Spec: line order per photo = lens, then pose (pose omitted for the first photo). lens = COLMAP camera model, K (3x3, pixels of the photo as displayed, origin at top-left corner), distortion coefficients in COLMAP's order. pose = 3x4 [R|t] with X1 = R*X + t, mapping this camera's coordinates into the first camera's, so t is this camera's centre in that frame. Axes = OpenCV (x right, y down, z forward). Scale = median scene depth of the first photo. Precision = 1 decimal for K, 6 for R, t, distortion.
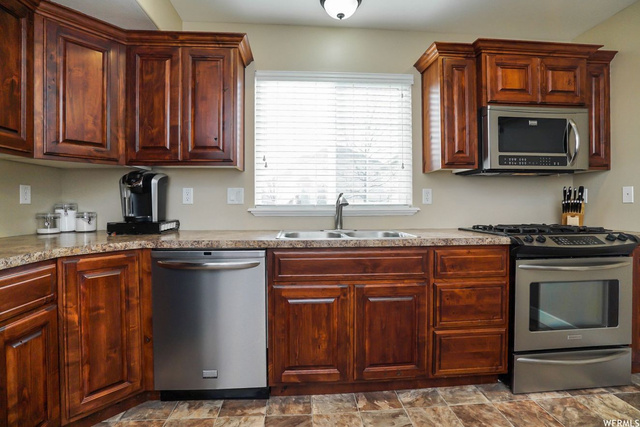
lens RADIAL K [[307.0, 0, 319.2], [0, 307.0, 205.9], [0, 0, 1]] dist [-0.061308, 0.022397]
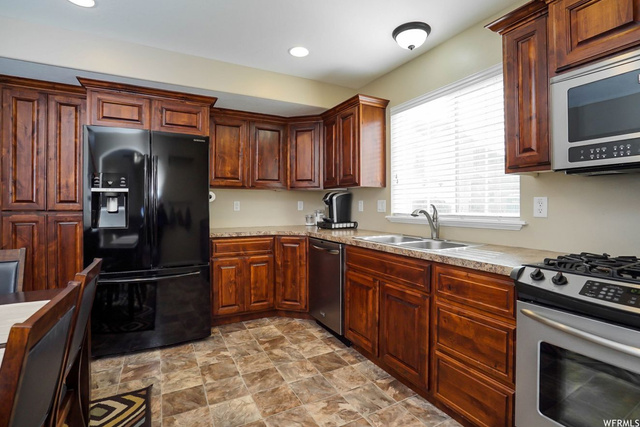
lens RADIAL K [[307.0, 0, 319.2], [0, 307.0, 205.9], [0, 0, 1]] dist [-0.061308, 0.022397]
pose [[0.405506, 0.003645, -0.914085, 1.010584], [-0.005888, 0.999982, 0.001376, -0.040318], [0.914074, 0.004824, 0.405520, 0.244593]]
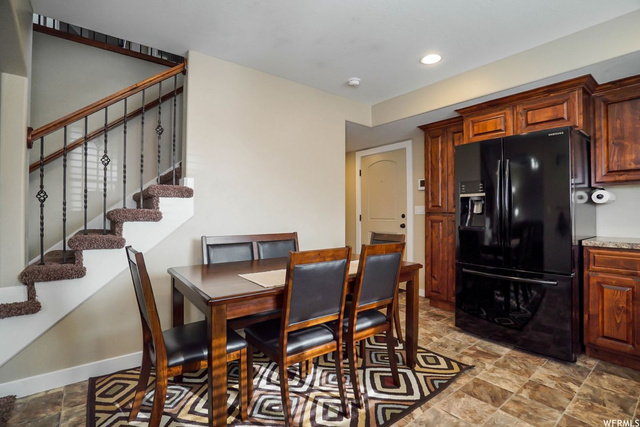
lens RADIAL K [[300.2, 0, 322.1], [0, 300.2, 209.8], [0, 0, 1]] dist [-0.062386, 0.019122]
pose [[-0.834259, -0.007475, -0.551322, 0.960694], [-0.002562, 0.999950, -0.009681, -0.011364], [0.551367, -0.006664, -0.834236, 0.754010]]
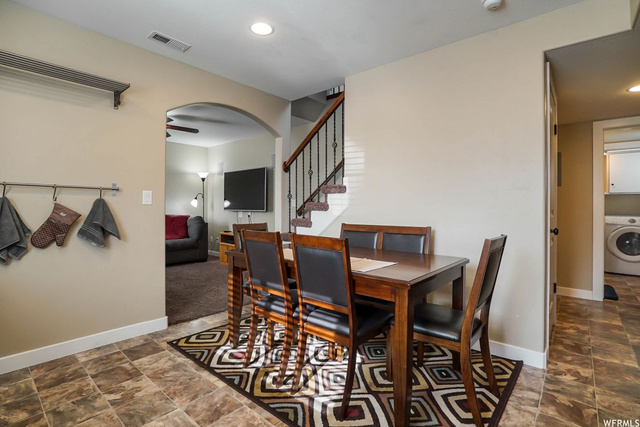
lens RADIAL K [[300.2, 0, 322.1], [0, 300.2, 209.8], [0, 0, 1]] dist [-0.062386, 0.019122]
pose [[-0.725136, -0.004539, 0.688591, -1.396652], [0.005243, 0.999913, 0.012114, 0.003465], [-0.688586, 0.012394, -0.725049, 0.593852]]
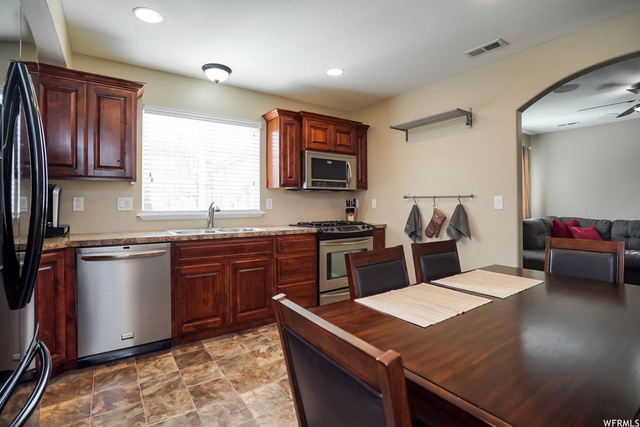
lens RADIAL K [[307.0, 0, 319.2], [0, 307.0, 205.9], [0, 0, 1]] dist [-0.061308, 0.022397]
pose [[0.859649, -0.002861, 0.510877, -0.259581], [0.004326, 0.999989, -0.001679, -0.023925], [-0.510867, 0.003654, 0.859652, -0.528850]]
